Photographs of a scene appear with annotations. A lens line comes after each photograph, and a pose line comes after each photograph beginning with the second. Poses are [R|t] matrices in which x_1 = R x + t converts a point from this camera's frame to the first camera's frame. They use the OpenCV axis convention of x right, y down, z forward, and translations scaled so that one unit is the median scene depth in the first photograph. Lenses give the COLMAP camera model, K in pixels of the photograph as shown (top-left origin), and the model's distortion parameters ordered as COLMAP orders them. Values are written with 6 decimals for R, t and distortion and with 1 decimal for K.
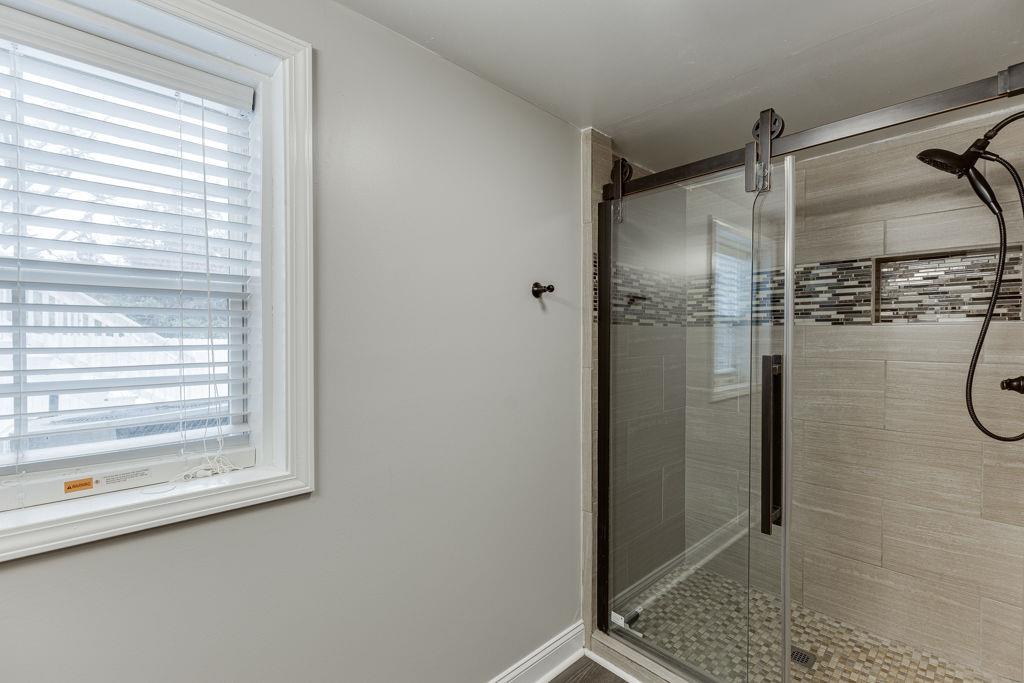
lens RADIAL K [[462.0, 0, 512.4], [0, 462.0, 341.2], [0, 0, 1]] dist [0.003685, -0.000770]
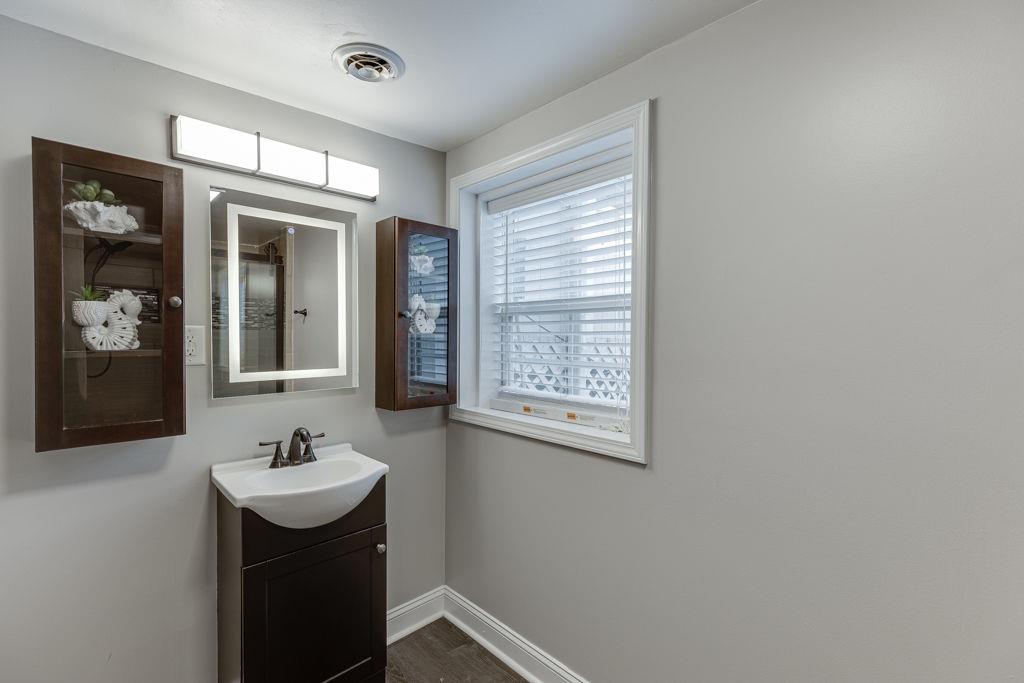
lens RADIAL K [[462.0, 0, 520.8], [0, 462.0, 339.2], [0, 0, 1]] dist [0.003685, -0.000770]
pose [[-0.003114, 0.011579, -0.999928, 0.861500], [-0.001897, 0.999931, 0.011585, -0.023106], [0.999993, 0.001933, -0.003092, 0.727195]]
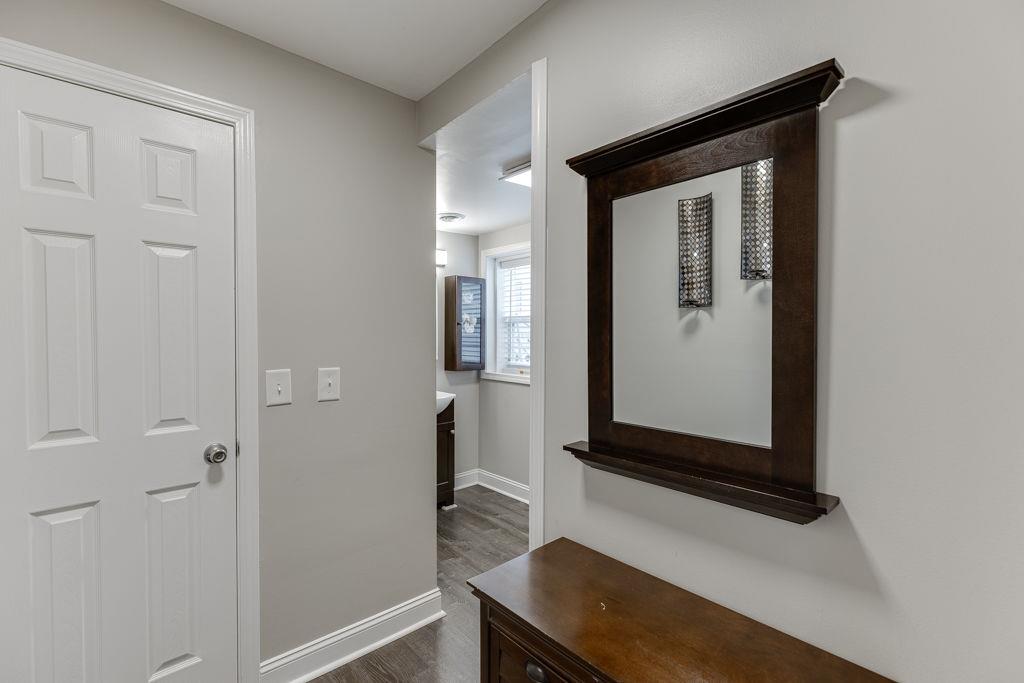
lens RADIAL K [[462.0, 0, 517.0], [0, 462.0, 342.1], [0, 0, 1]] dist [0.003685, -0.000770]
pose [[-0.042649, 0.010322, -0.999037, 2.284965], [0.002088, 0.999945, 0.010243, 0.006999], [0.999088, -0.001649, -0.042668, 0.841056]]
